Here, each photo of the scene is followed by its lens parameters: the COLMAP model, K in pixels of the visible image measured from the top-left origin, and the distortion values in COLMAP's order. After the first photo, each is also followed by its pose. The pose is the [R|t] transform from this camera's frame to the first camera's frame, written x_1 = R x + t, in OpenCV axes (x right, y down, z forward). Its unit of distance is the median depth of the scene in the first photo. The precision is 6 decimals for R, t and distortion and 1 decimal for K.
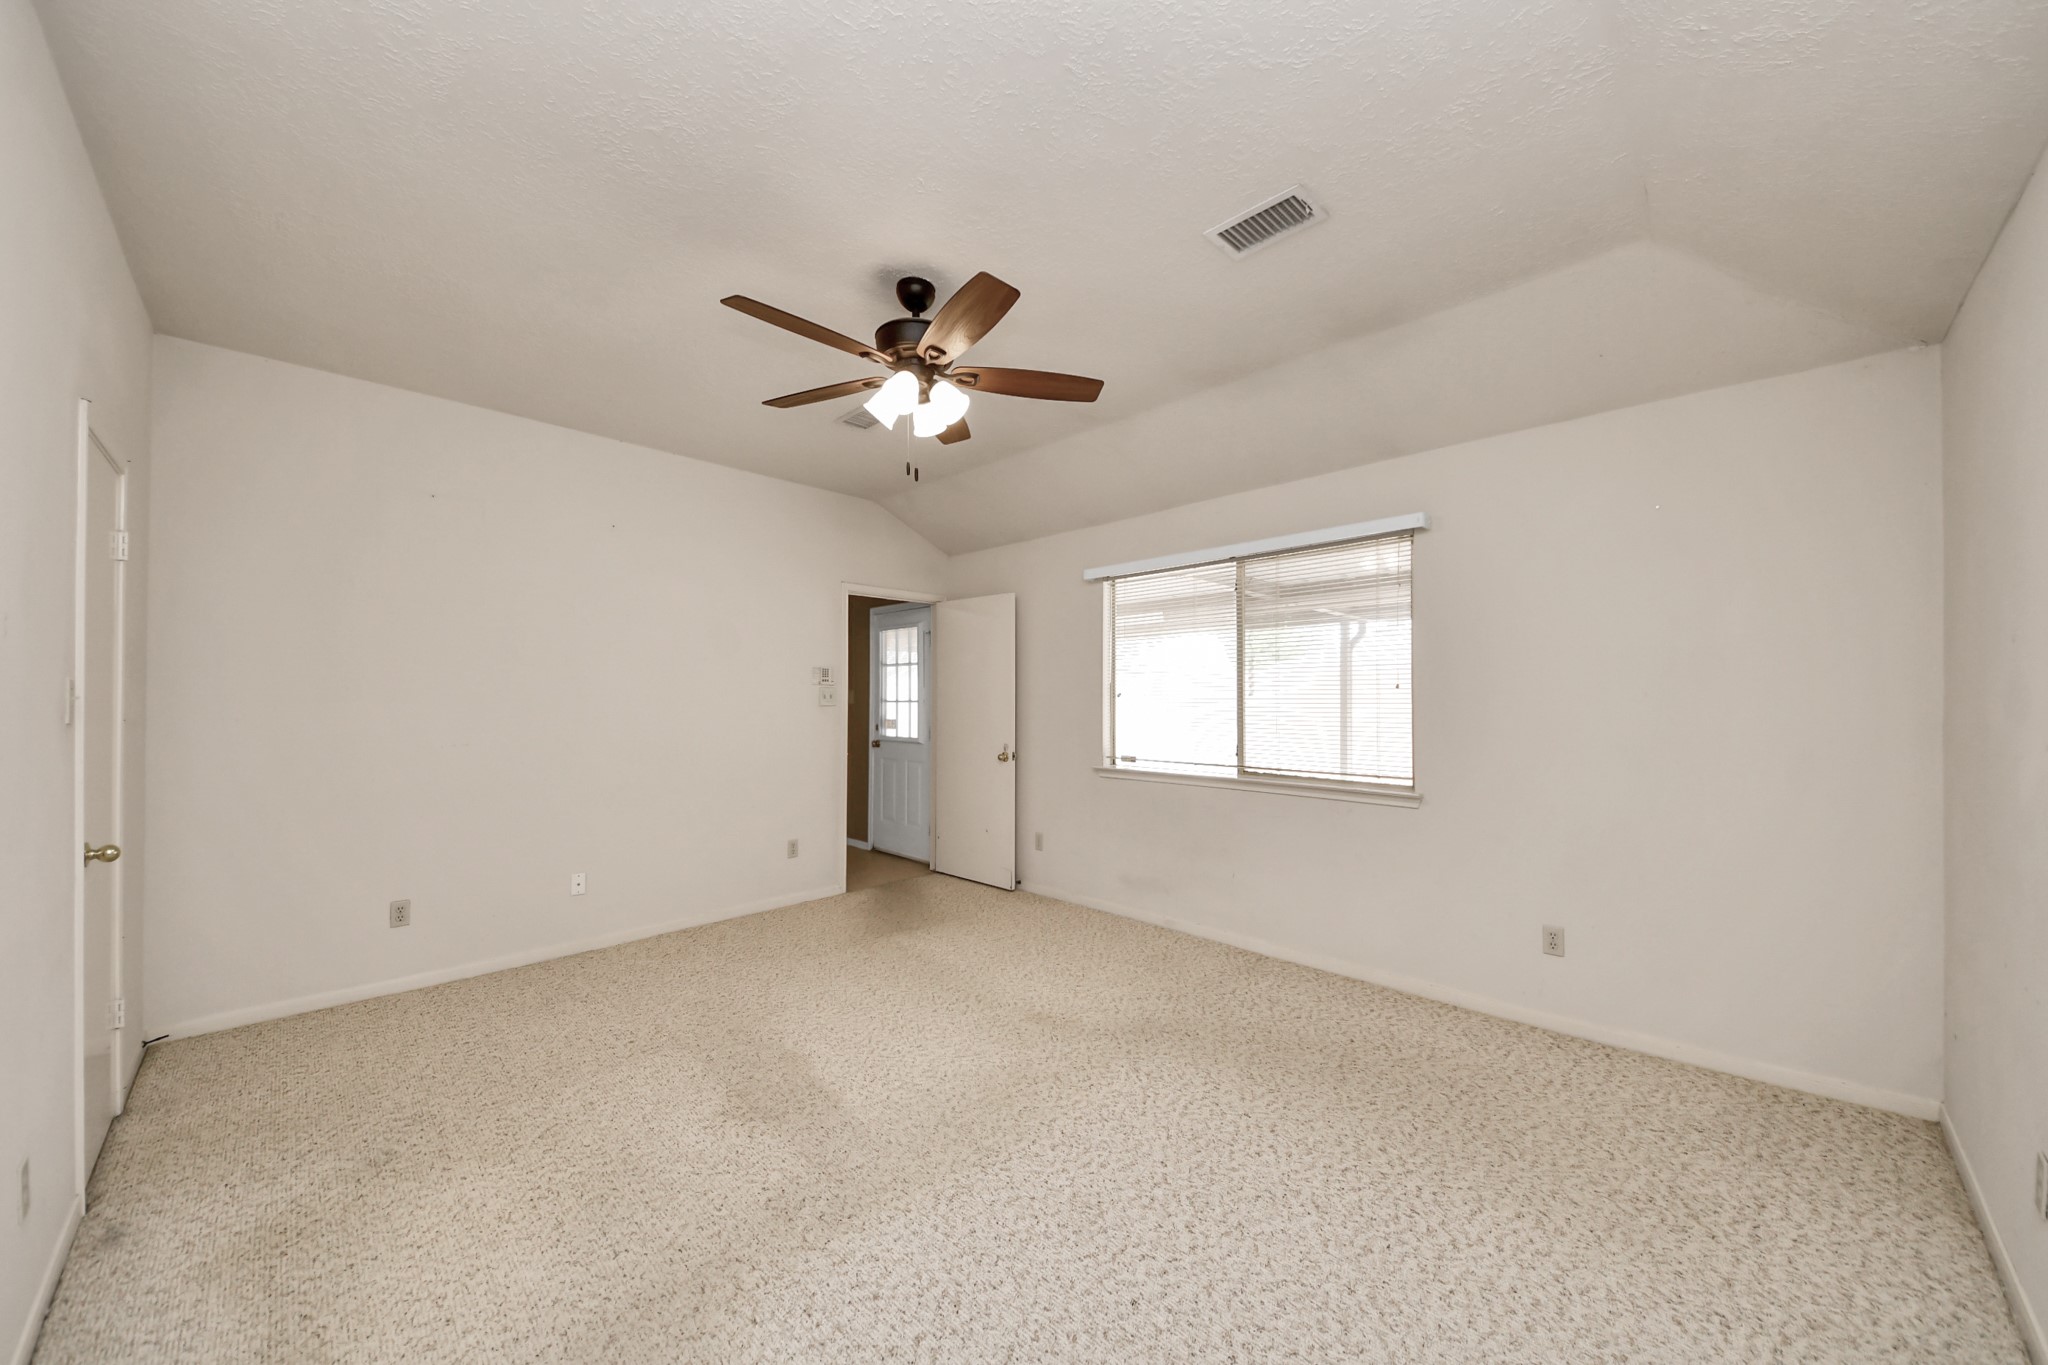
lens RADIAL K [[733.1, 0, 1021.0], [0, 733.1, 690.7], [0, 0, 1]] dist [0.056470, 0.000015]
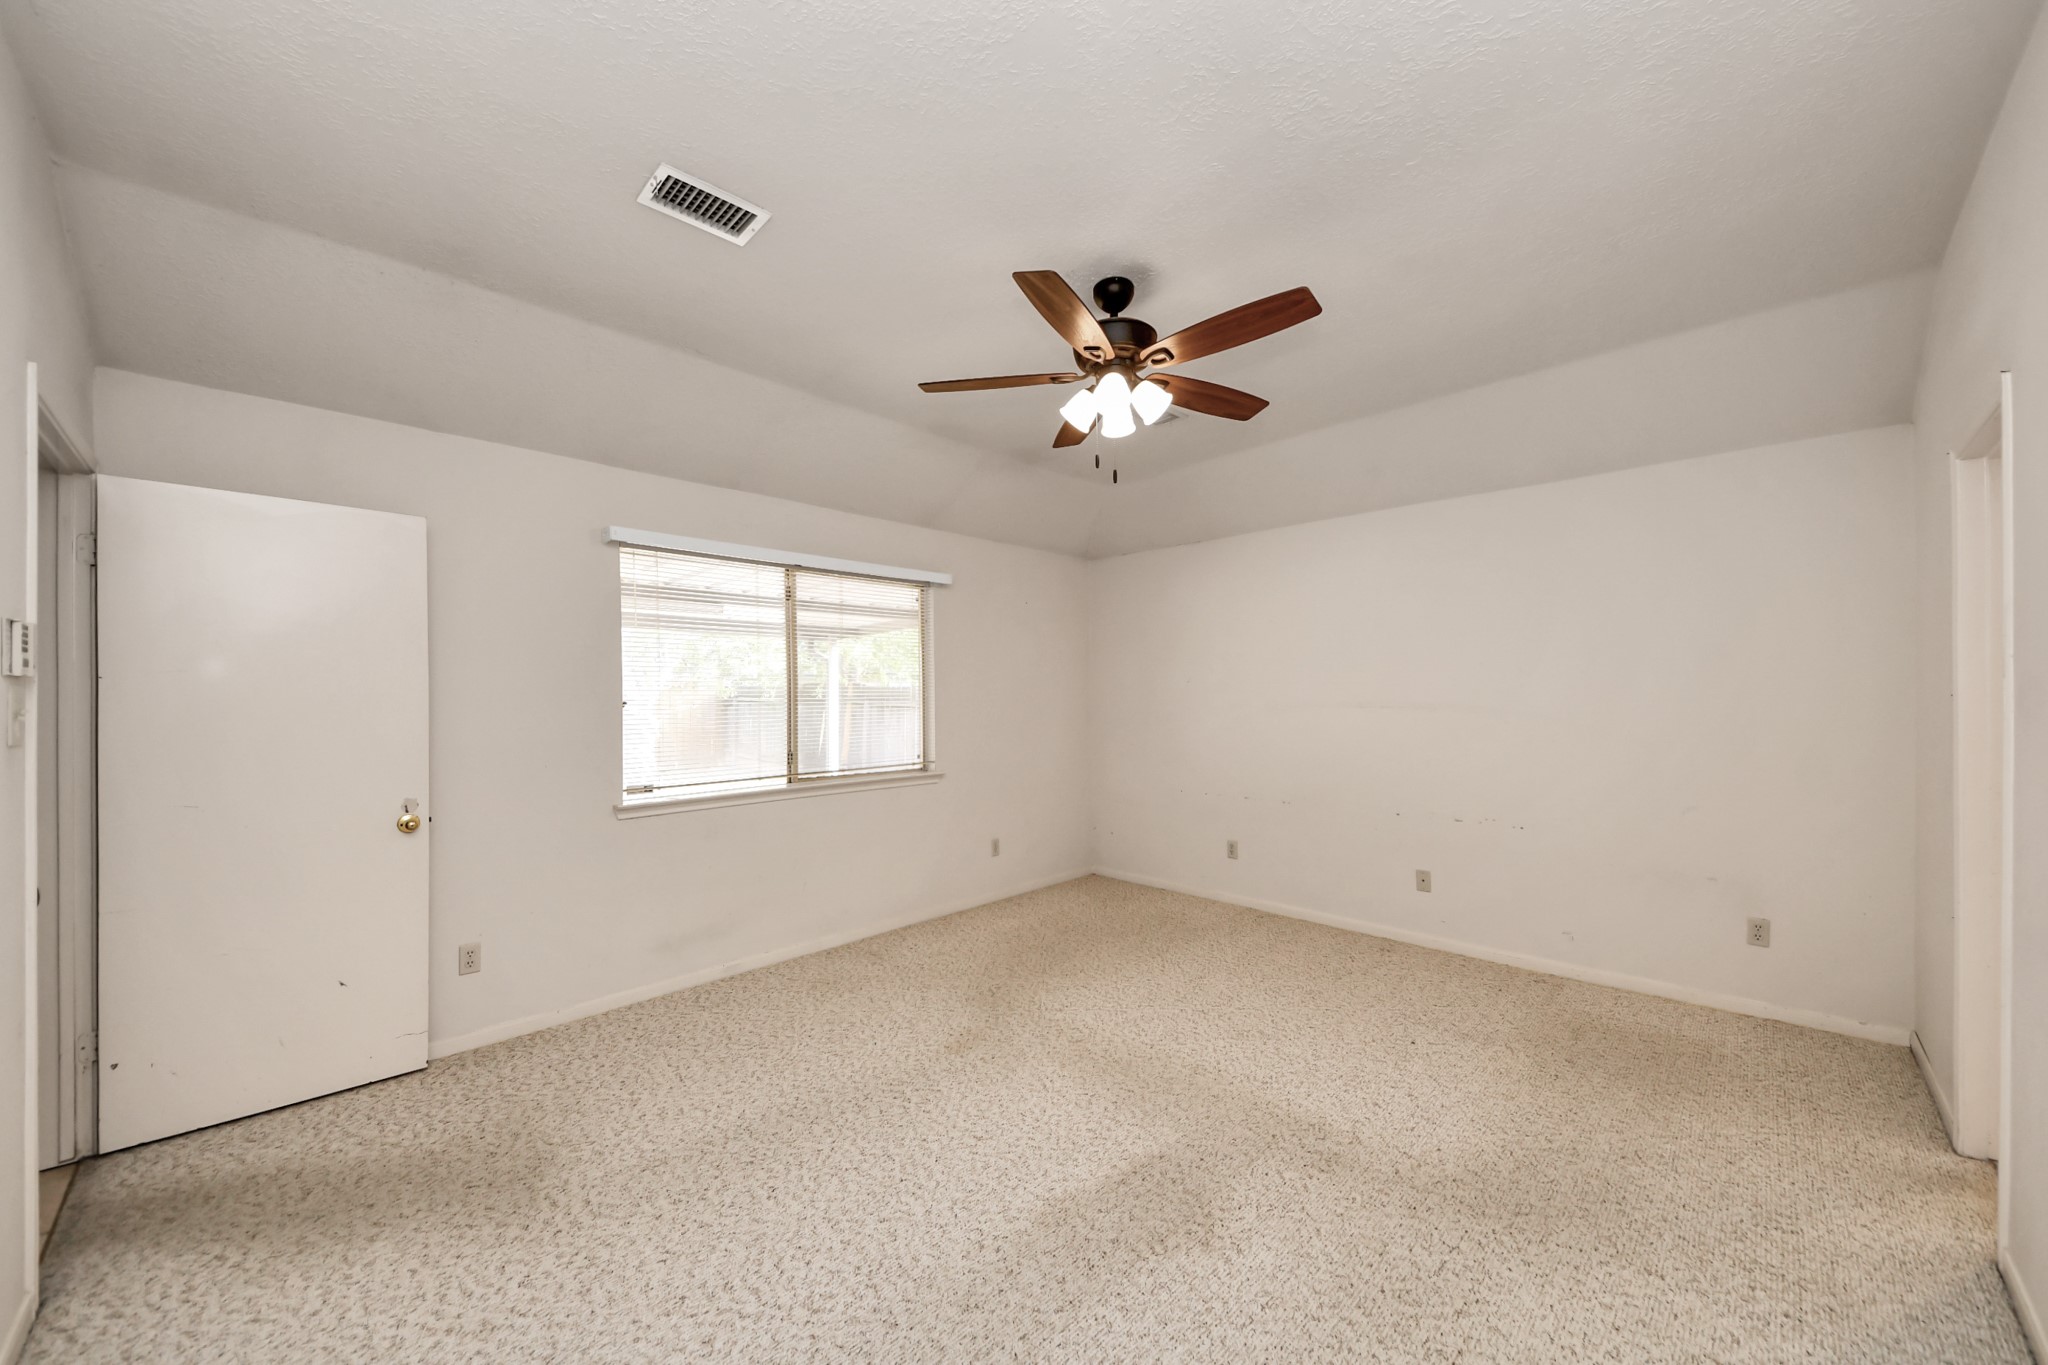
lens RADIAL K [[744.4, 0, 990.6], [0, 744.4, 678.0], [0, 0, 1]] dist [0.043202, -0.000075]
pose [[0.016121, 0.031181, 0.999384, -0.878636], [0.001140, 0.999512, -0.031204, 0.004624], [-0.999869, 0.001642, 0.016077, 0.882966]]
